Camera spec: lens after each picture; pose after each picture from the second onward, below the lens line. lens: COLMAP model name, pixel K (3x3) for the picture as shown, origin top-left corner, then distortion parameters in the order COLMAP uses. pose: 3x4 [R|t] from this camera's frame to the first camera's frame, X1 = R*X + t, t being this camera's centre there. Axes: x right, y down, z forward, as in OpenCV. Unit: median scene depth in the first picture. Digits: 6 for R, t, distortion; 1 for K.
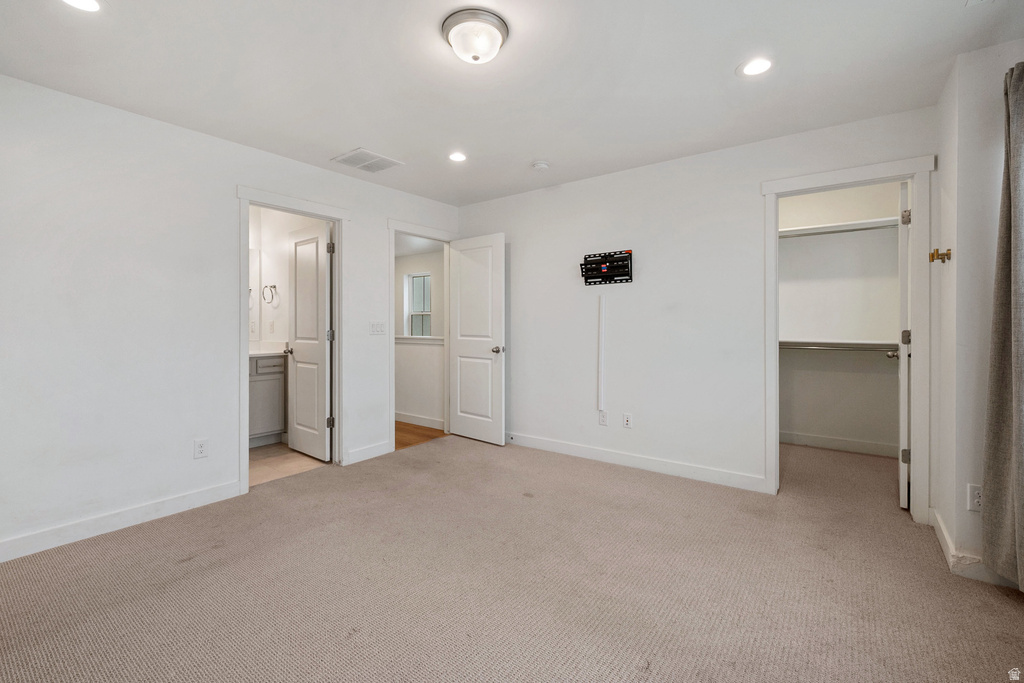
lens RADIAL K [[445.8, 0, 512.8], [0, 445.8, 325.5], [0, 0, 1]] dist [-0.000457, 0.000061]
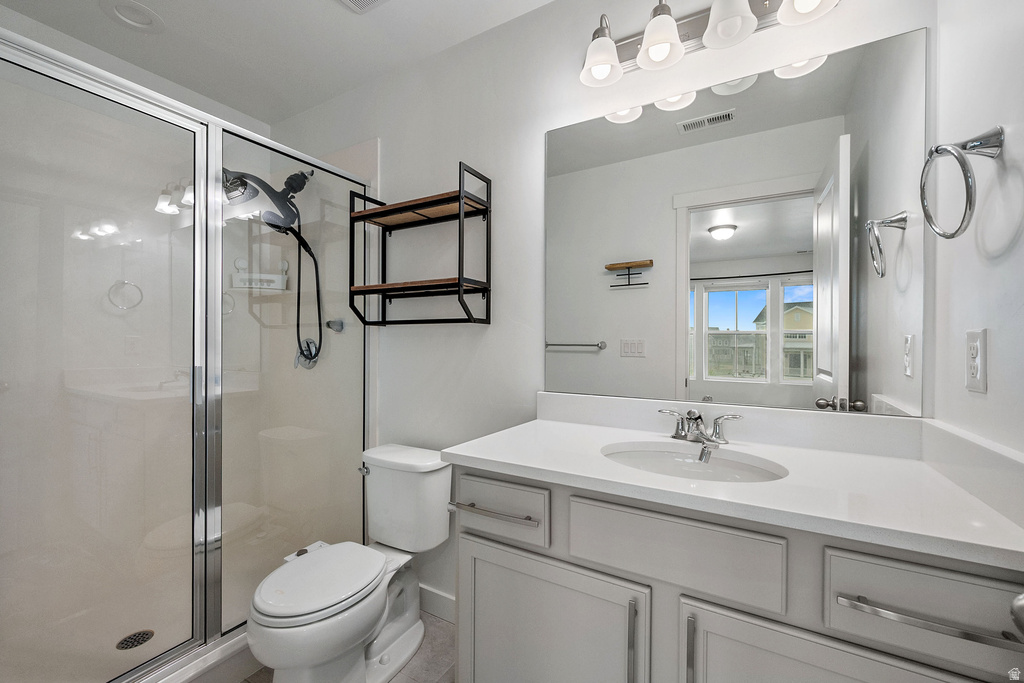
lens RADIAL K [[417.9, 0, 512.0], [0, 417.9, 341.5], [0, 0, 1]] dist [-0.000516, -0.000071]
pose [[0.120725, 0.000437, -0.992686, -0.390390], [-0.010464, 0.999945, -0.000832, -0.002629], [0.992631, 0.010488, 0.120723, 0.787196]]
